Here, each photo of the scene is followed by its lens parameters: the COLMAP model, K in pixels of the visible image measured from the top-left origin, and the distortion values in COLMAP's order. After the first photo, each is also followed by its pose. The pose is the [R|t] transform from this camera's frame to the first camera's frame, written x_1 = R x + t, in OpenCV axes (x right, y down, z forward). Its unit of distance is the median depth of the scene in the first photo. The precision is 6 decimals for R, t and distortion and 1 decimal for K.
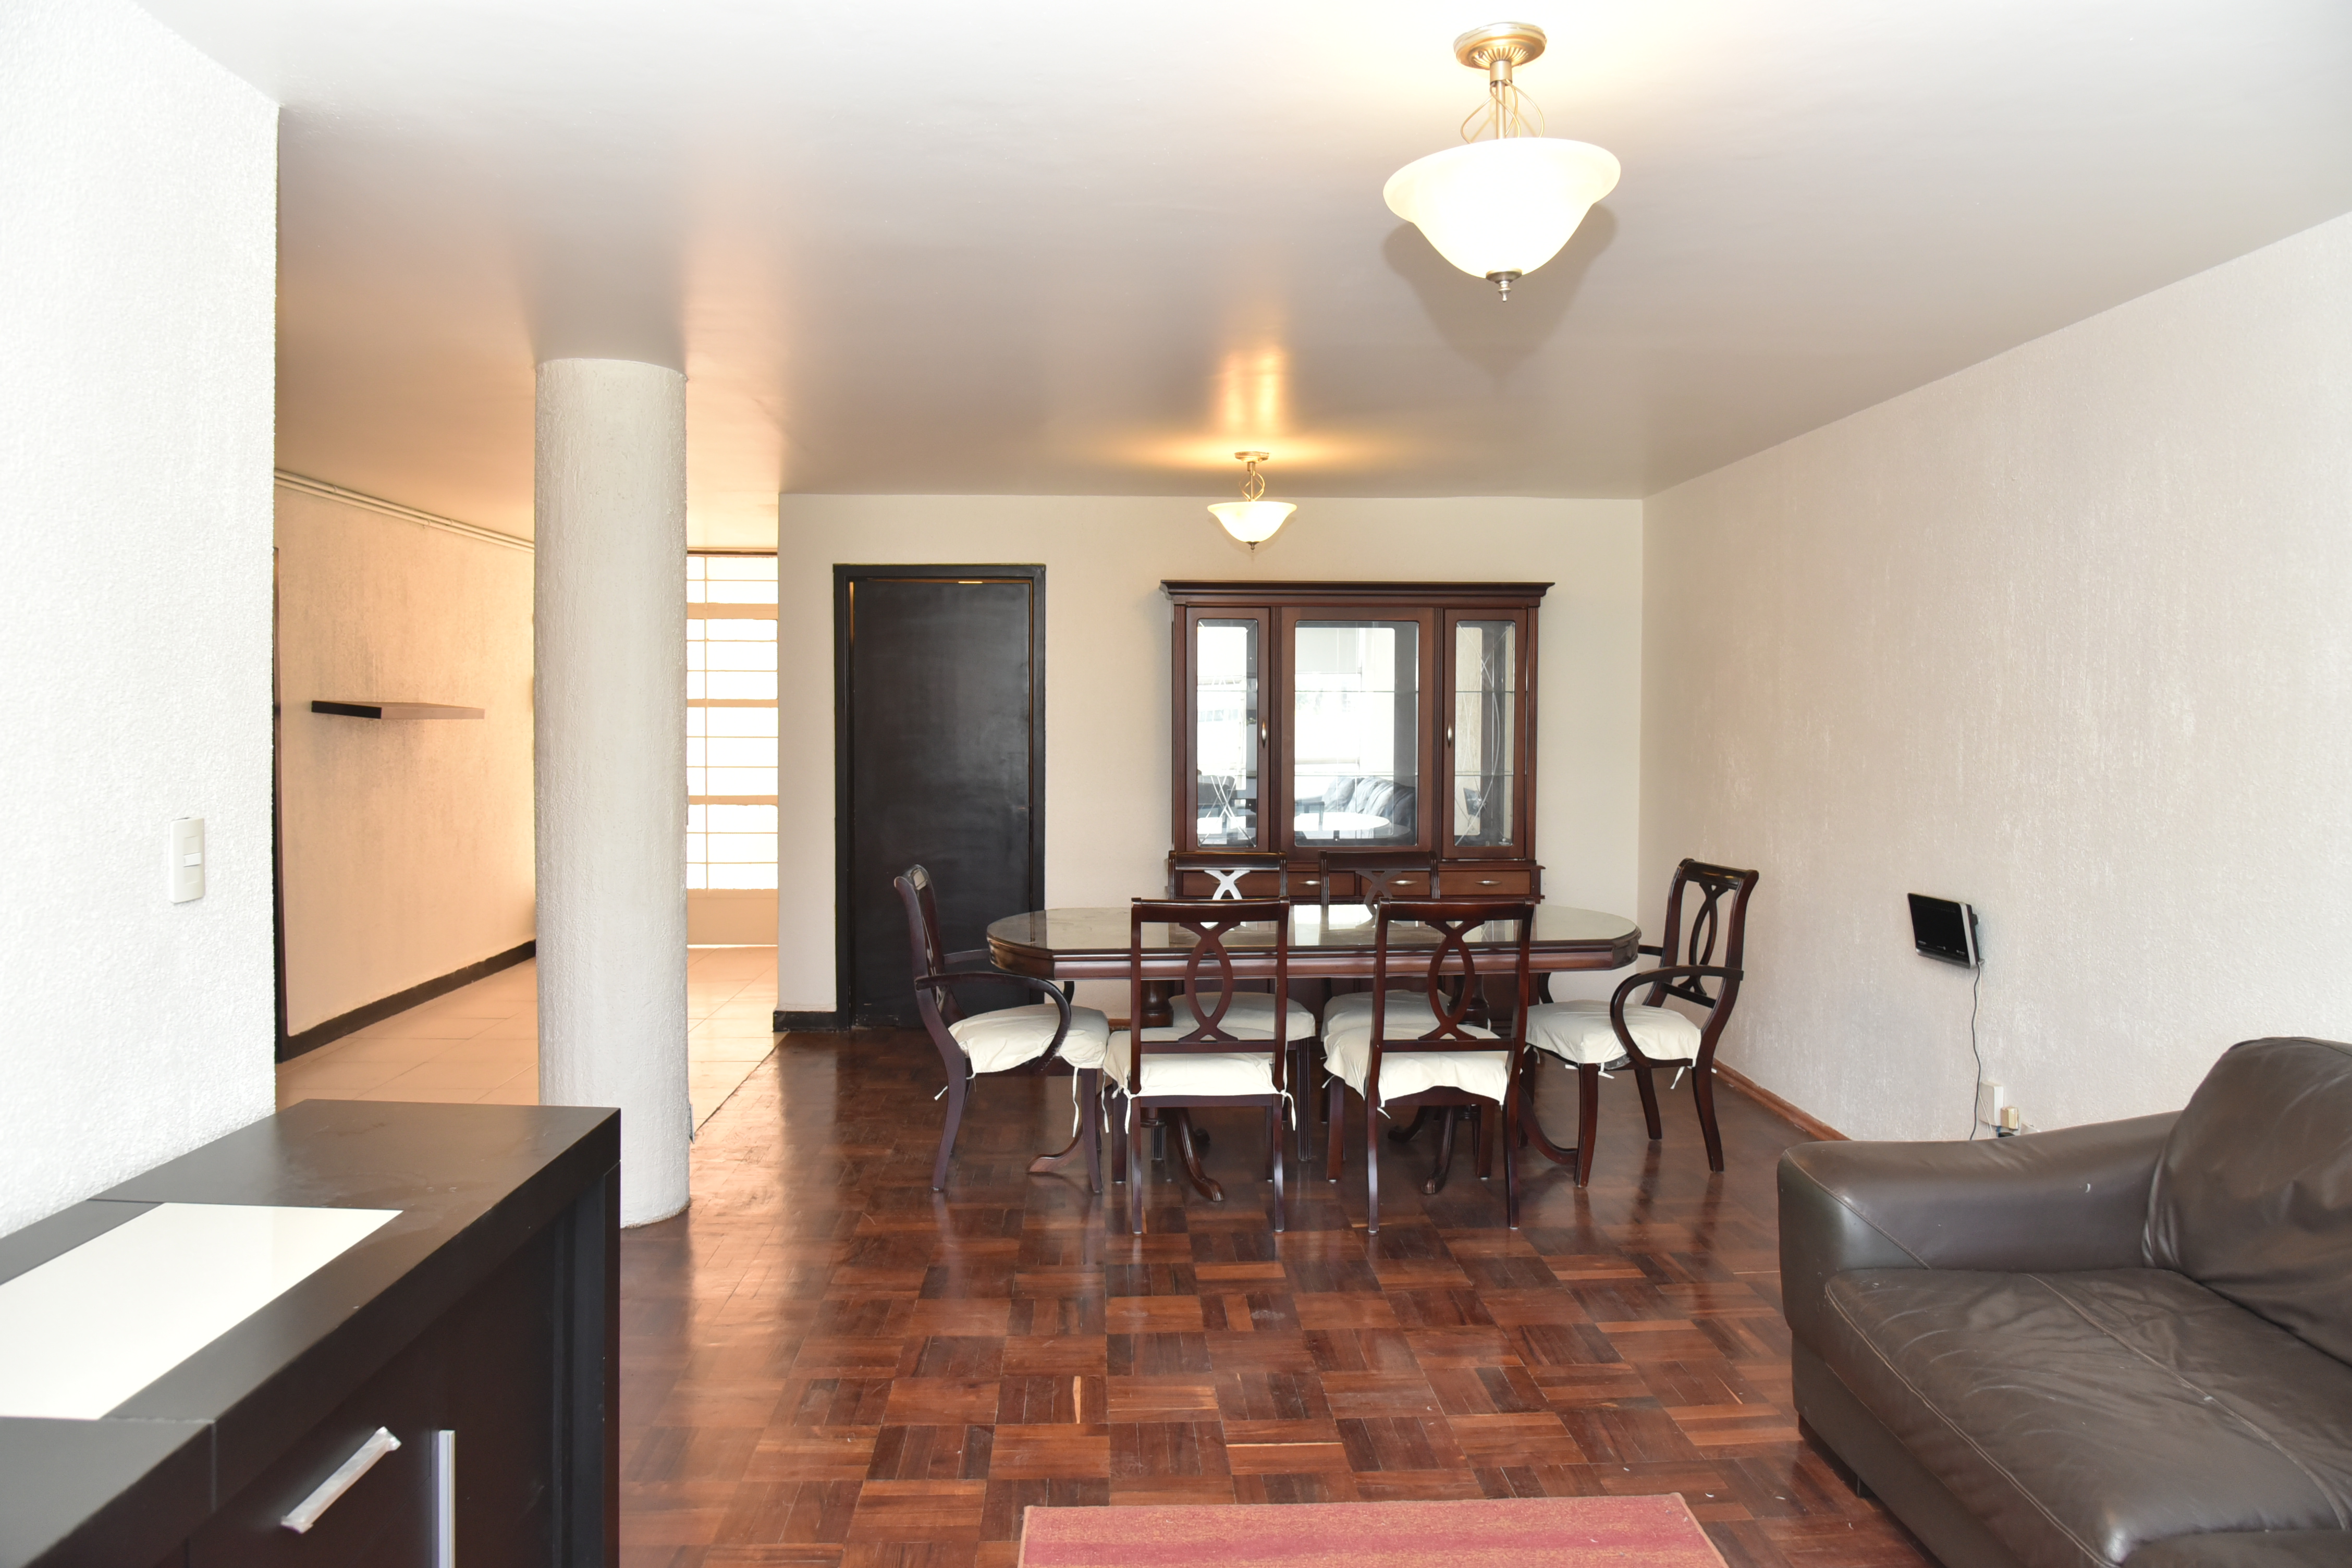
lens RADIAL K [[1596.7, 0, 1176.0], [0, 1596.7, 784.0], [0, 0, 1]] dist [-0.039495, 0.004998]
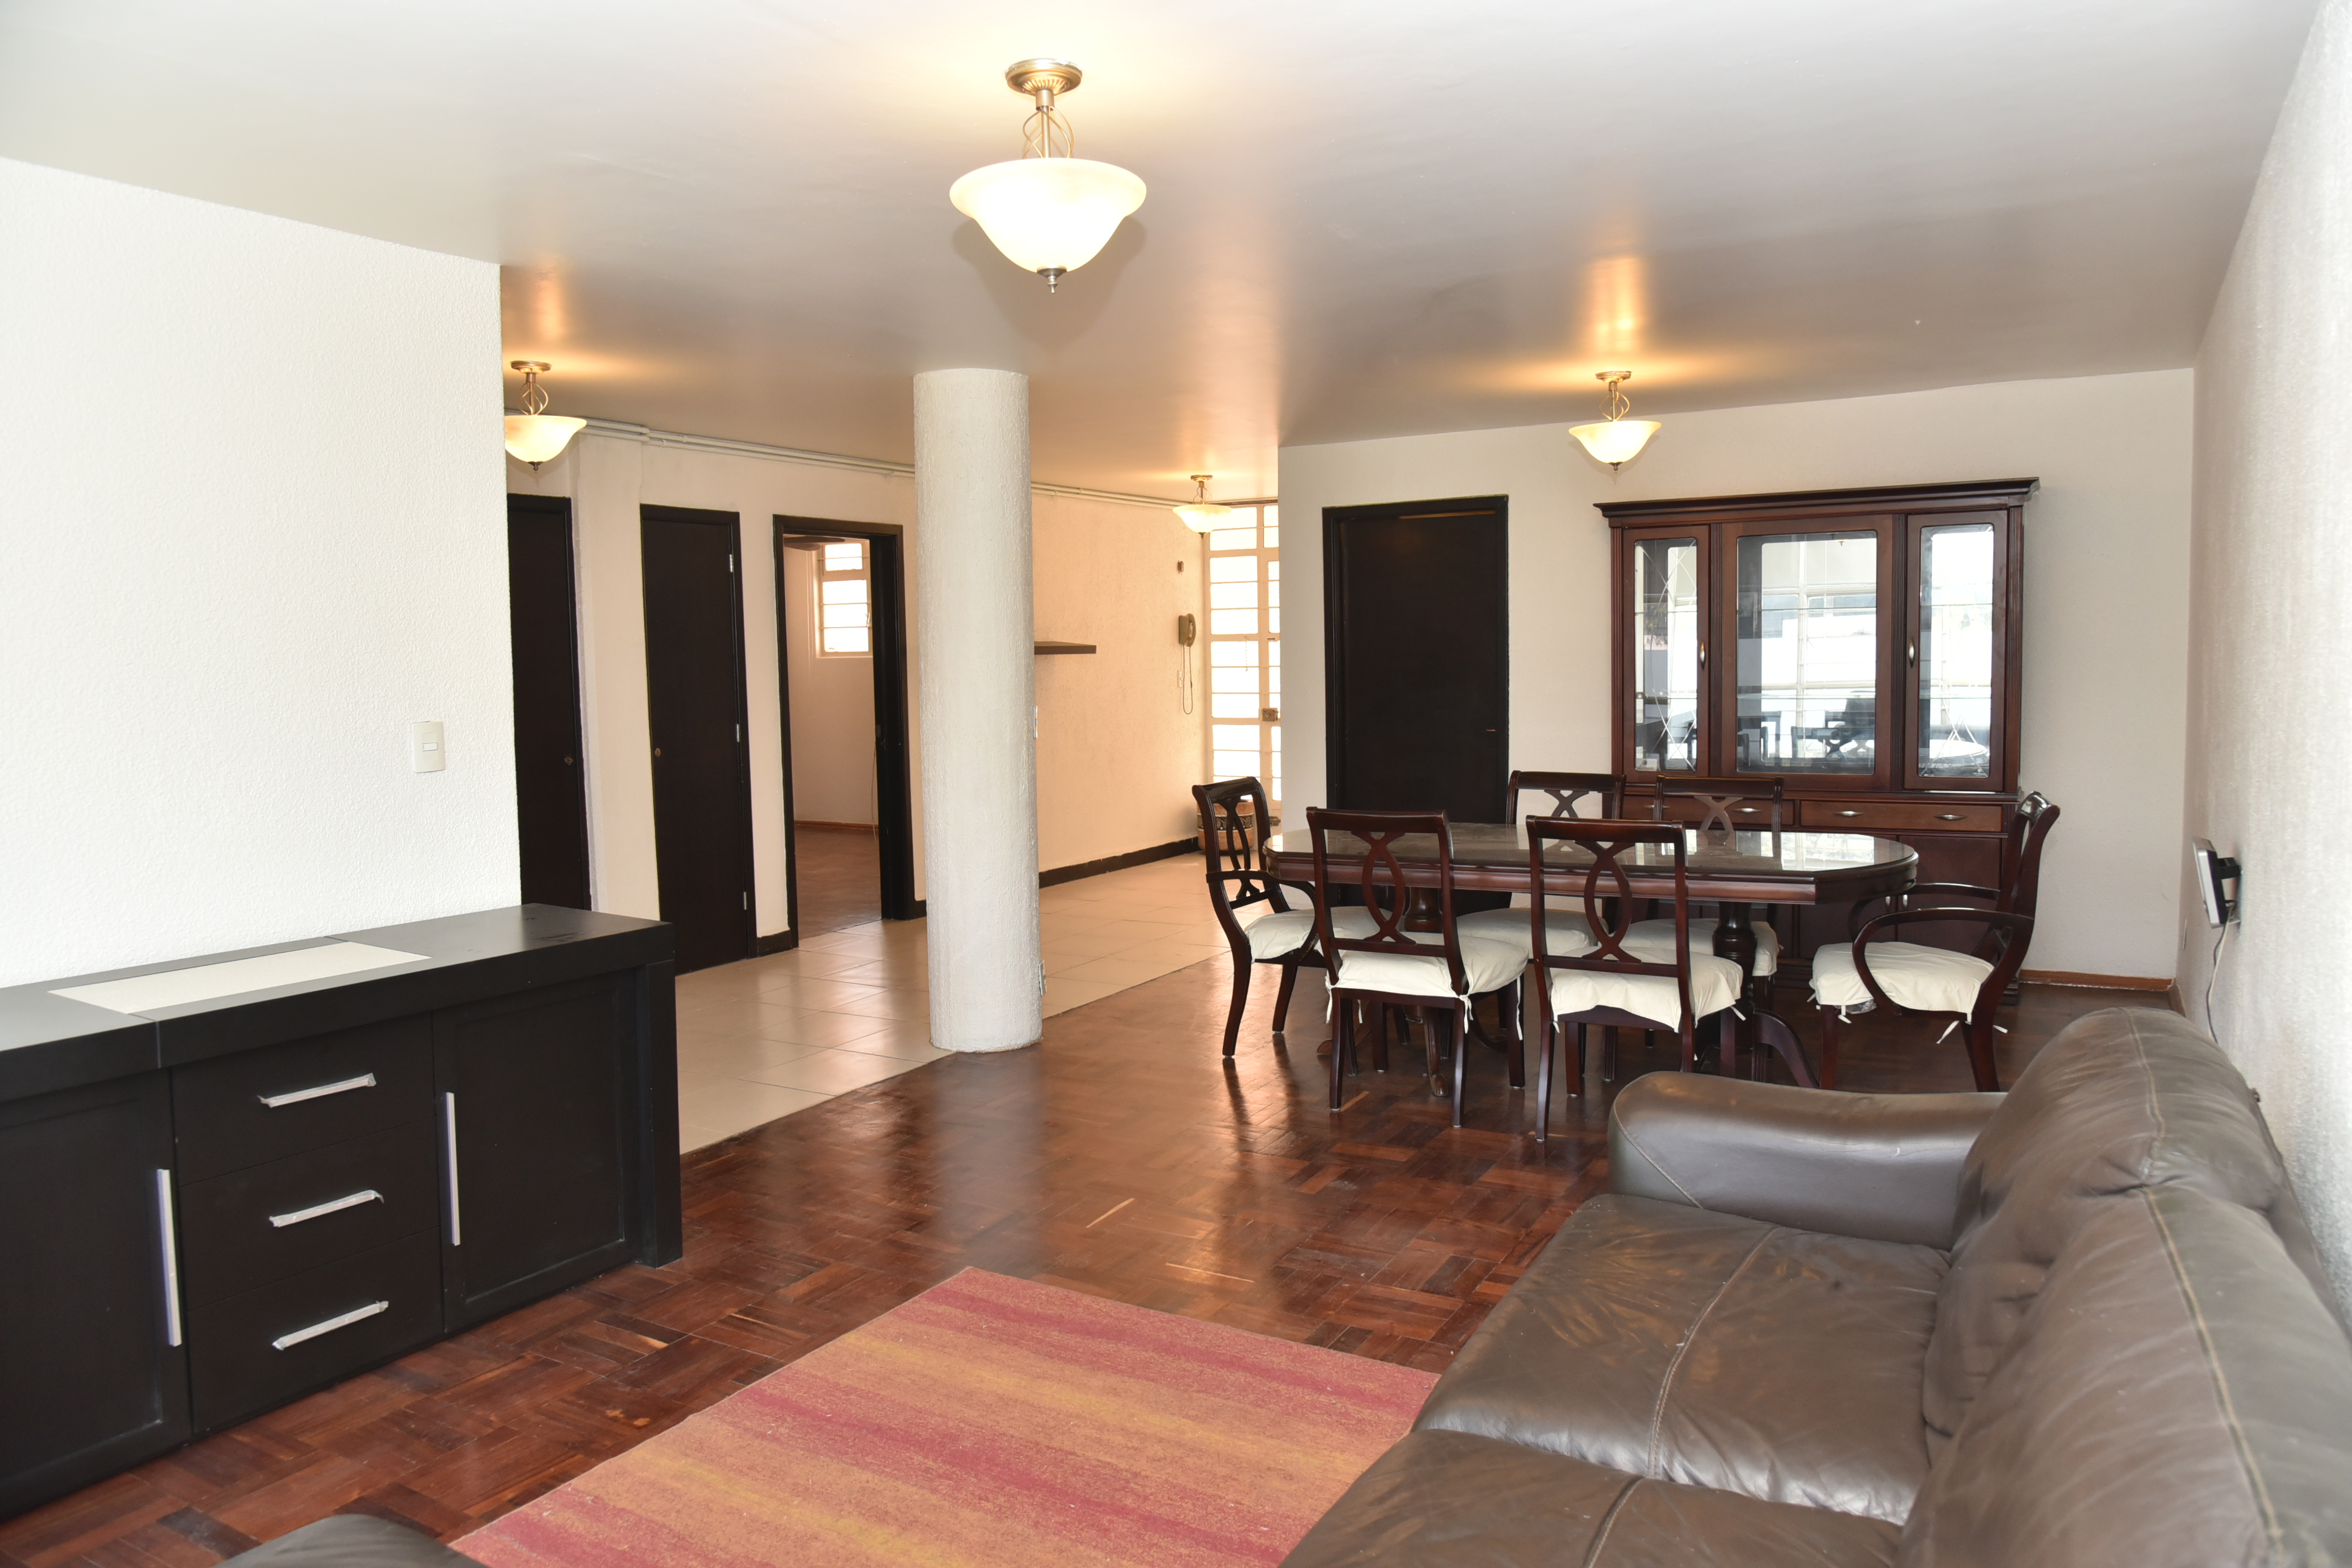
lens RADIAL K [[1596.7, 0, 1176.0], [0, 1596.7, 784.0], [0, 0, 1]] dist [-0.039495, 0.004998]
pose [[0.838395, 0.026715, -0.544409, 0.476708], [-0.002205, 0.998956, 0.045624, 0.004765], [0.545059, -0.037051, 0.837578, 0.018472]]
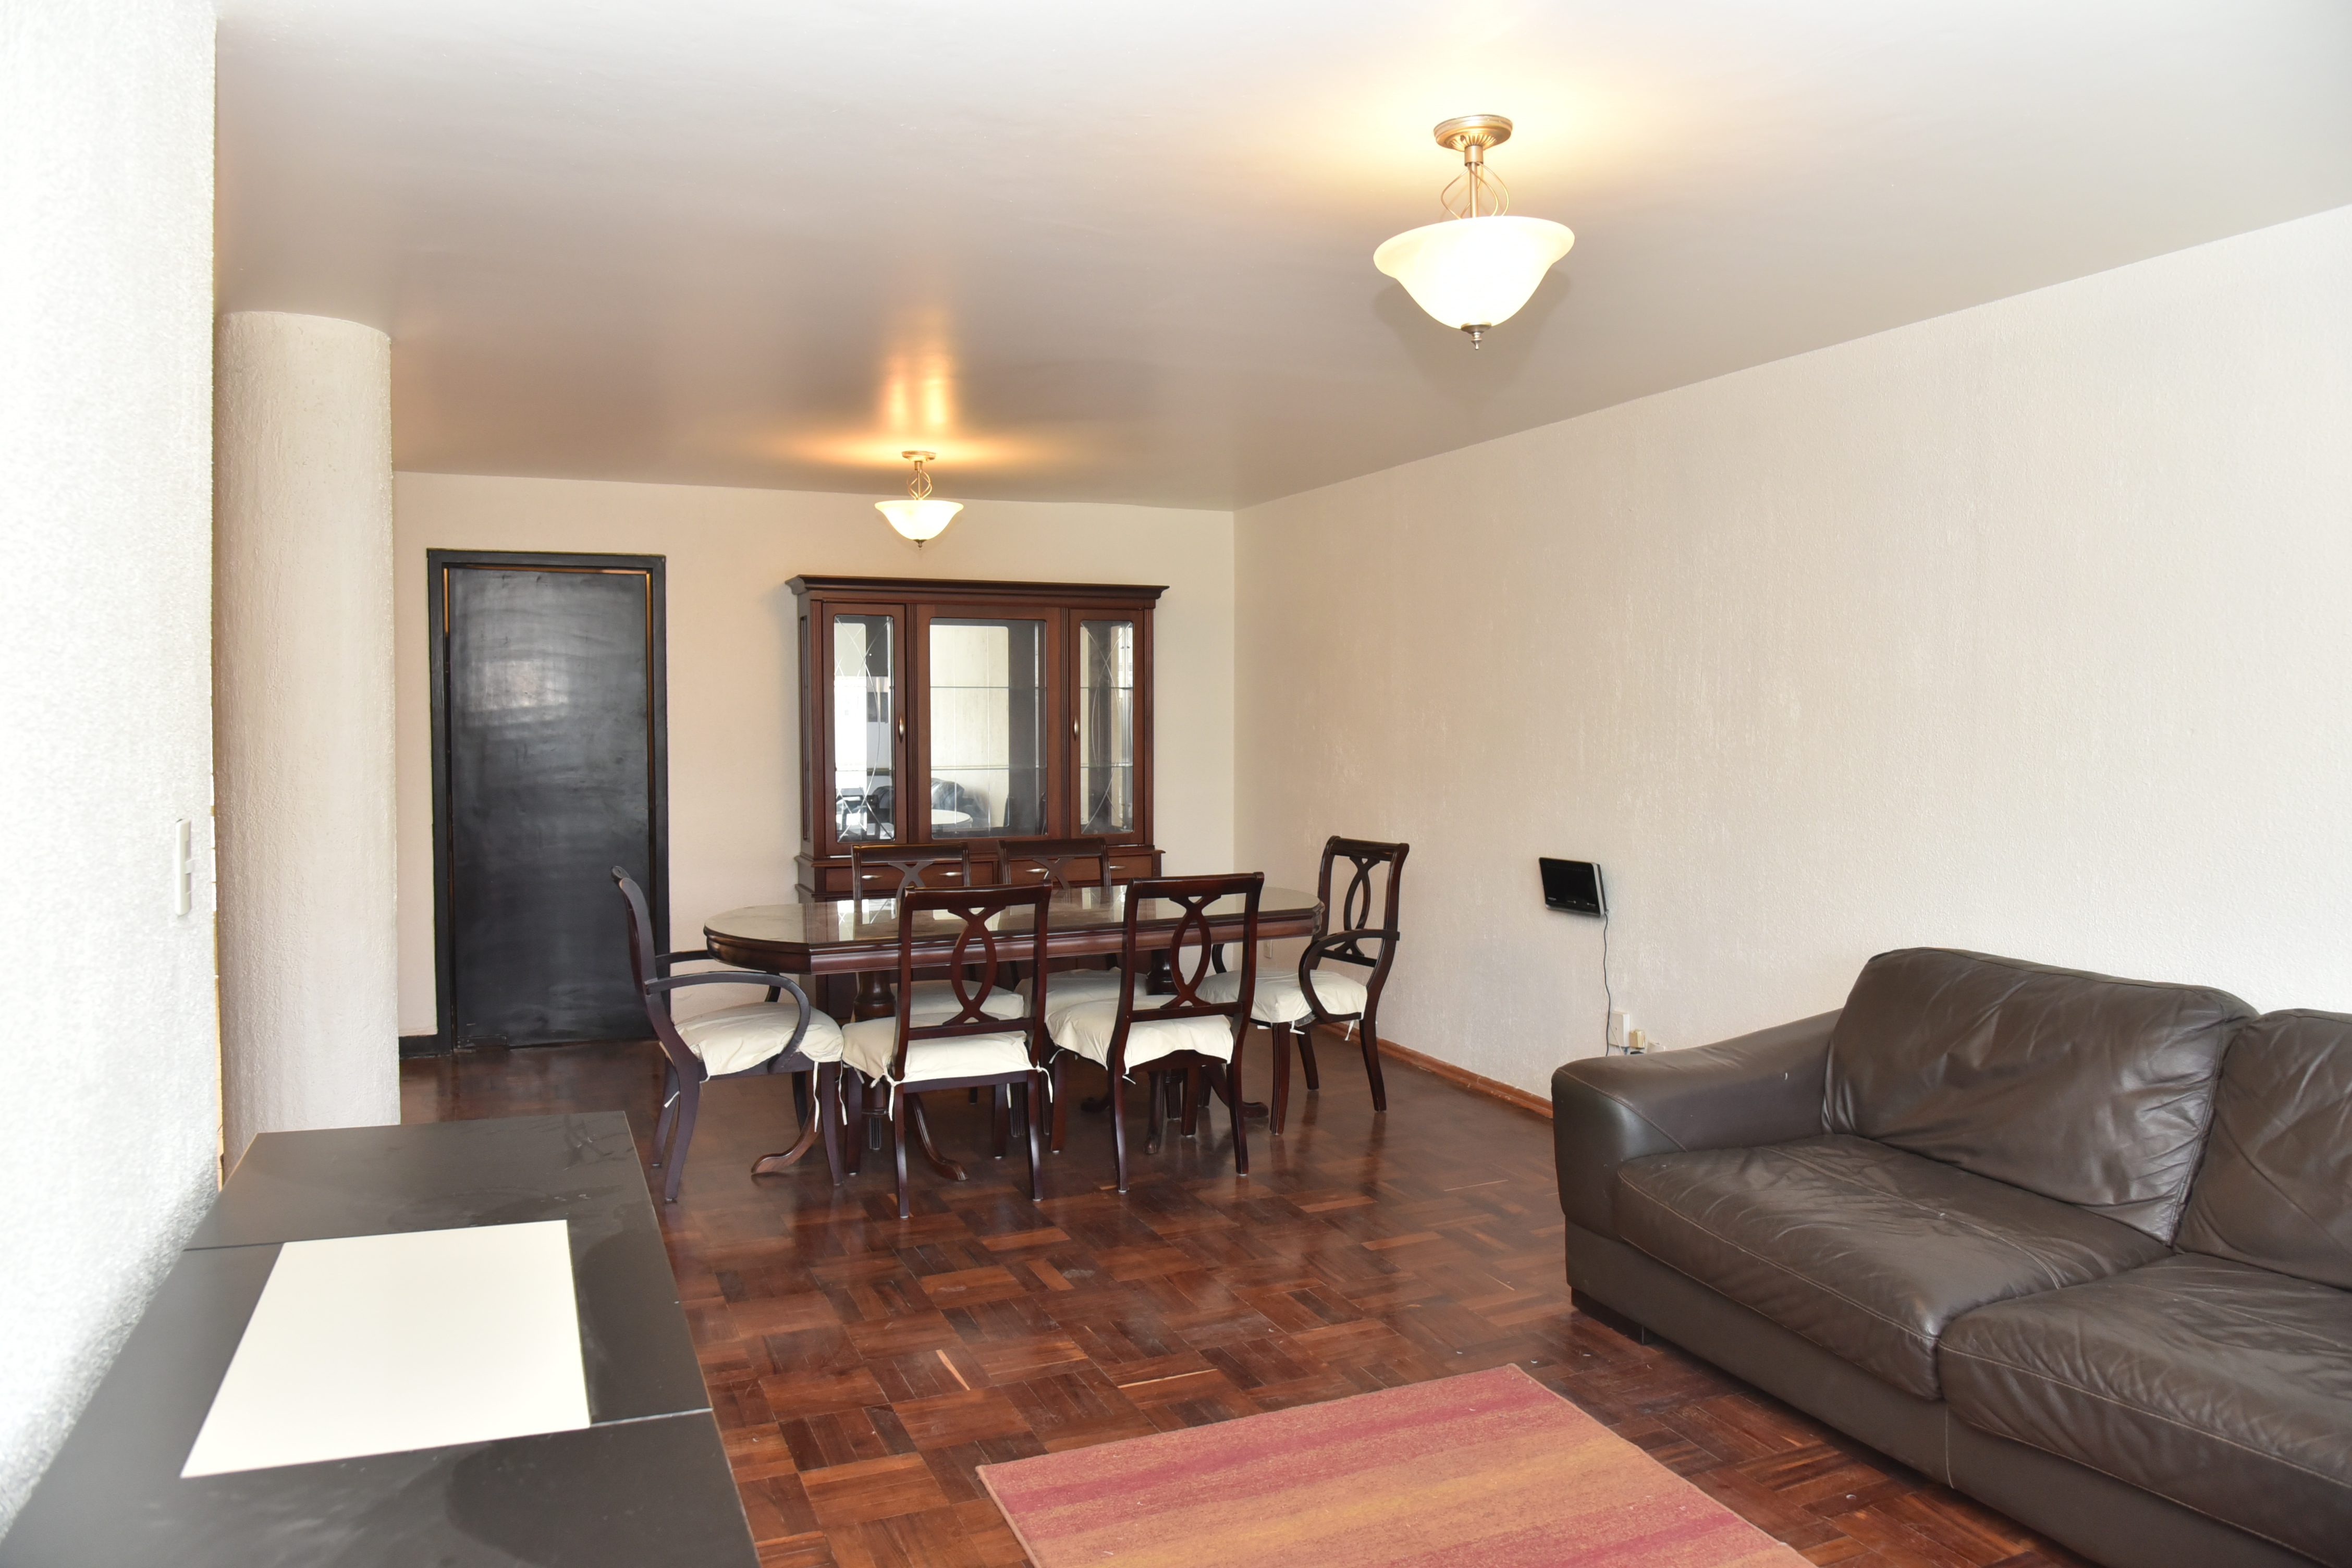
lens RADIAL K [[1596.7, 0, 1176.0], [0, 1596.7, 784.0], [0, 0, 1]] dist [-0.039495, 0.004998]
pose [[0.934135, -0.019239, 0.356401, -0.216858], [0.019362, 0.999807, 0.003223, 0.005396], [-0.356394, 0.003890, 0.934328, -0.011669]]
